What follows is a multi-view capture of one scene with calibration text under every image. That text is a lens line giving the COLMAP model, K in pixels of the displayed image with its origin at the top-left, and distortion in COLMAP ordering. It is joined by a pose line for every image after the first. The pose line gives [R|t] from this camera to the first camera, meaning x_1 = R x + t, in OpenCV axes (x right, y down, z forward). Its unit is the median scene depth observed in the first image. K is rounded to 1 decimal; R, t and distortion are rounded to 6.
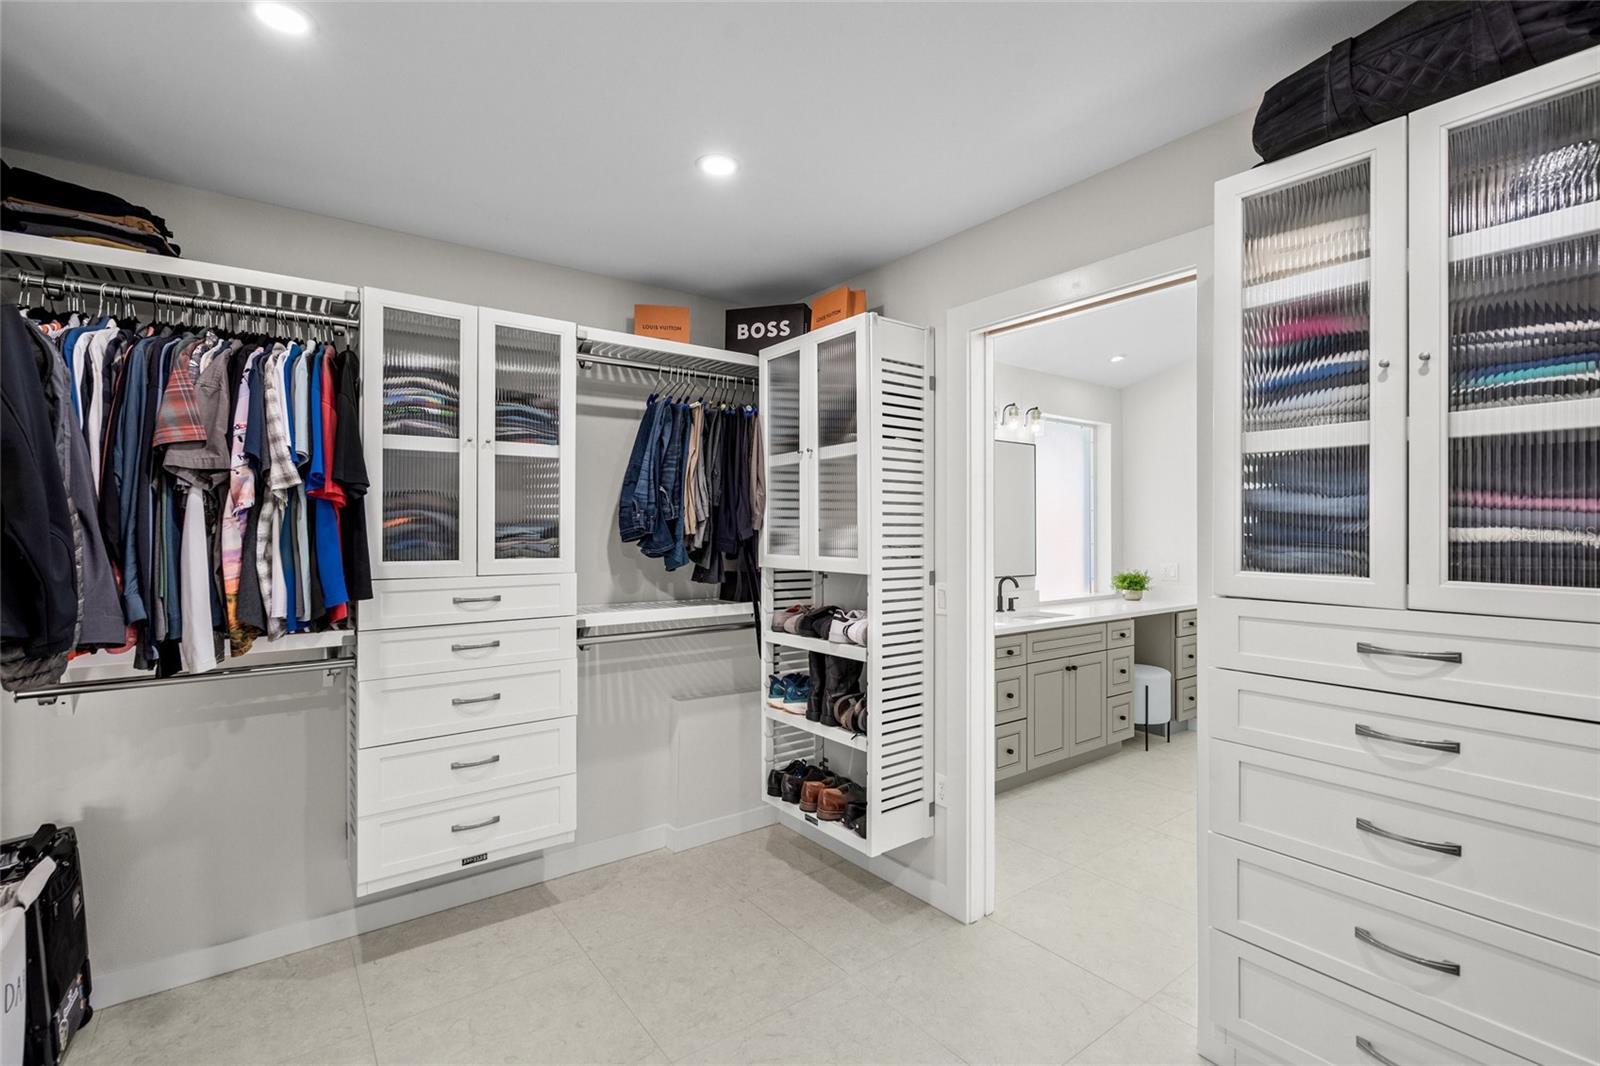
lens RADIAL K [[728.8, 0, 796.5], [0, 728.8, 524.1], [0, 0, 1]] dist [-0.000586, 0.000746]
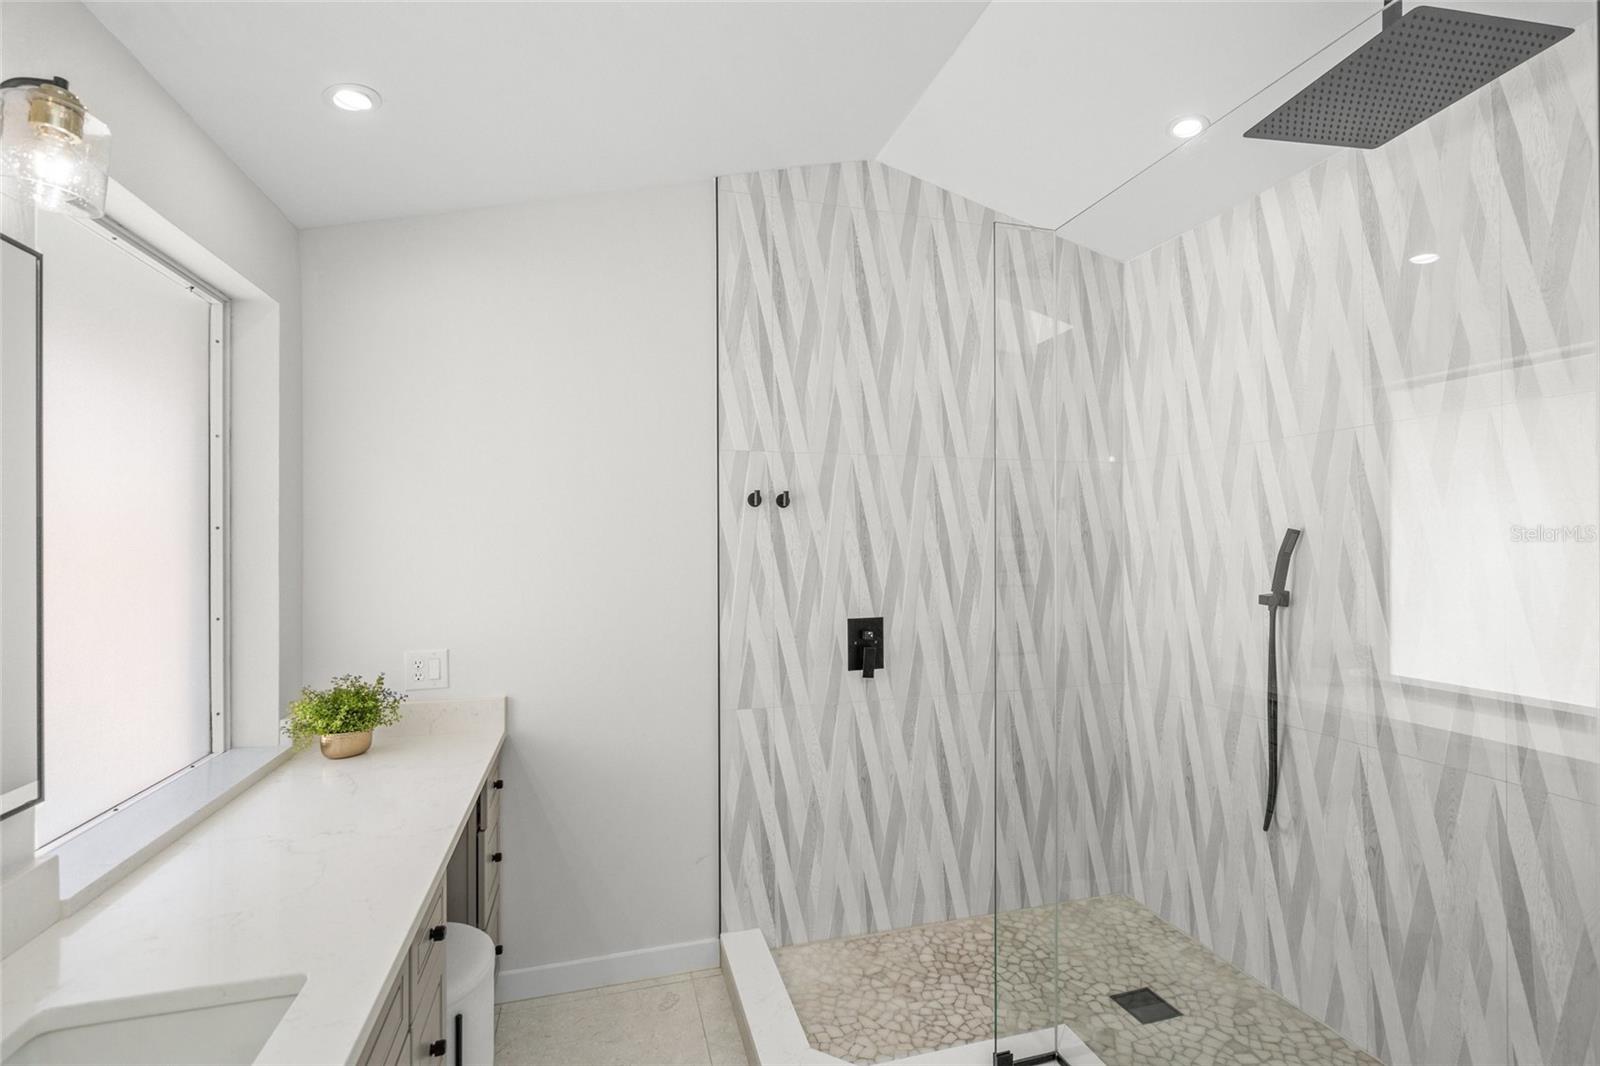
lens RADIAL K [[714.5, 0, 798.3], [0, 714.5, 535.4], [0, 0, 1]] dist [-0.010142, 0.000226]
pose [[0.371625, 0.012700, 0.928296, 0.204205], [-0.011288, 0.999894, -0.009160, -0.016450], [-0.928314, -0.007074, 0.371729, 0.675447]]
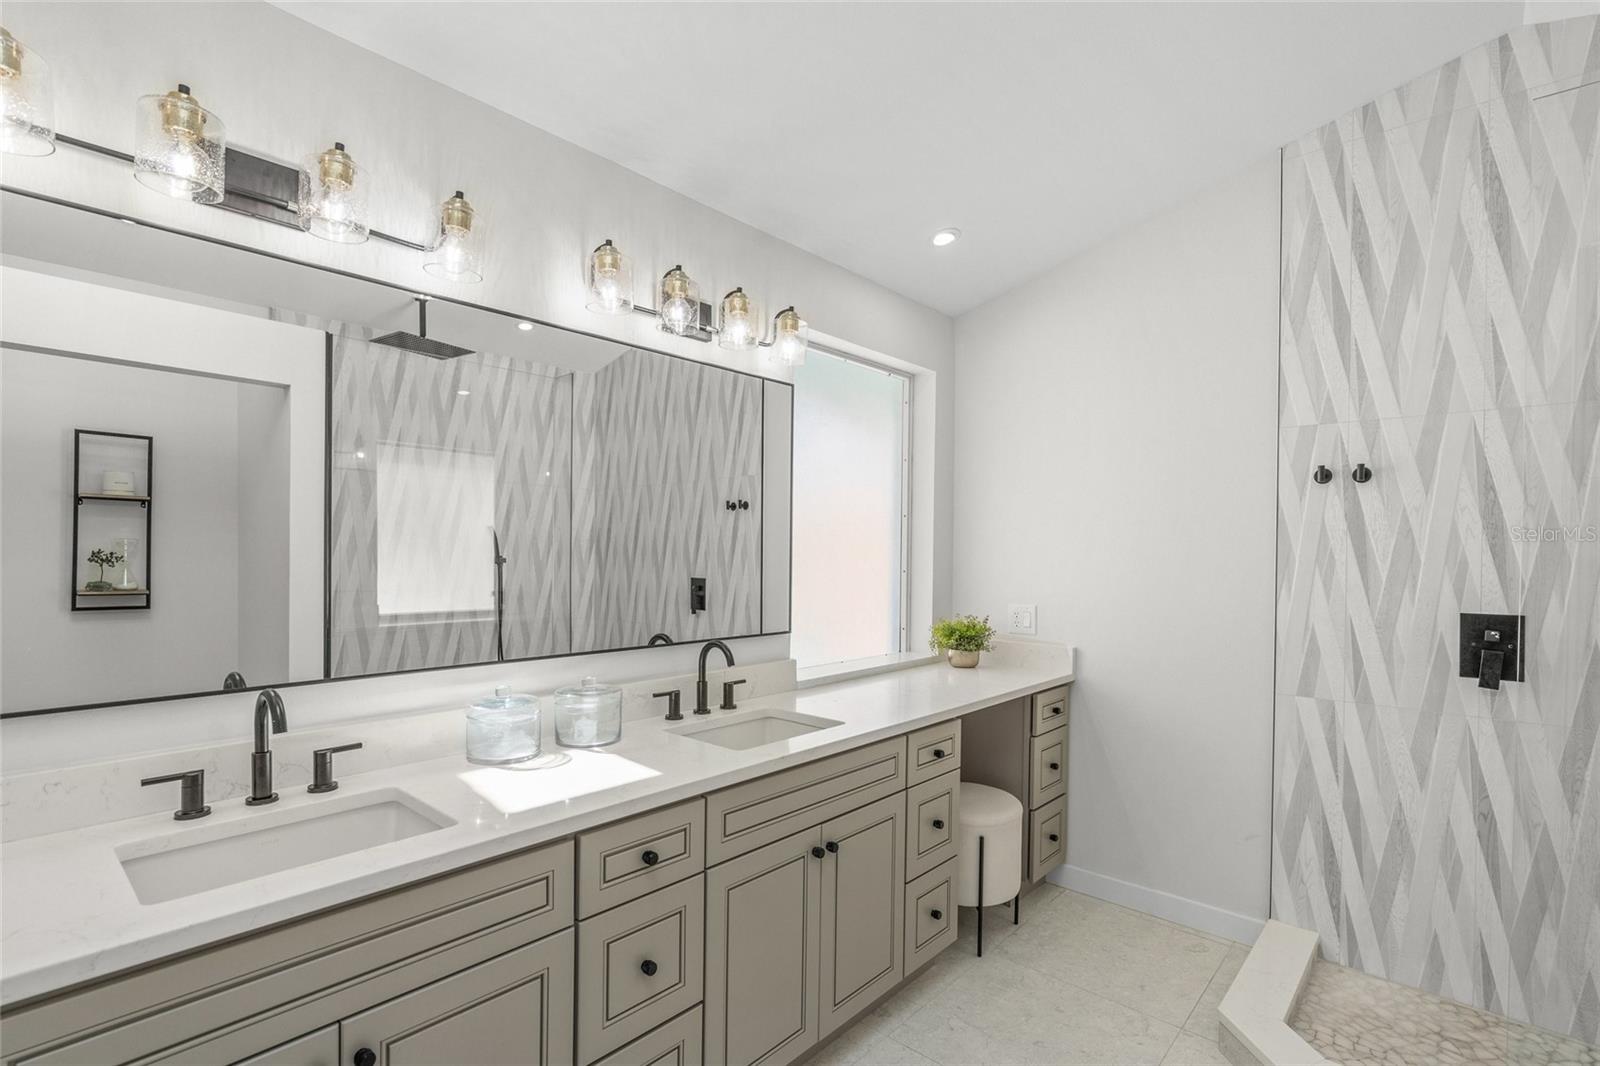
lens RADIAL K [[732.1, 0, 803.7], [0, 732.1, 537.6], [0, 0, 1]] dist [-0.001173, 0.000096]
pose [[0.981532, 0.018335, 0.190419, 0.234536], [-0.018214, 0.999831, -0.002388, 0.002880], [-0.190431, -0.001125, 0.981700, 0.473903]]
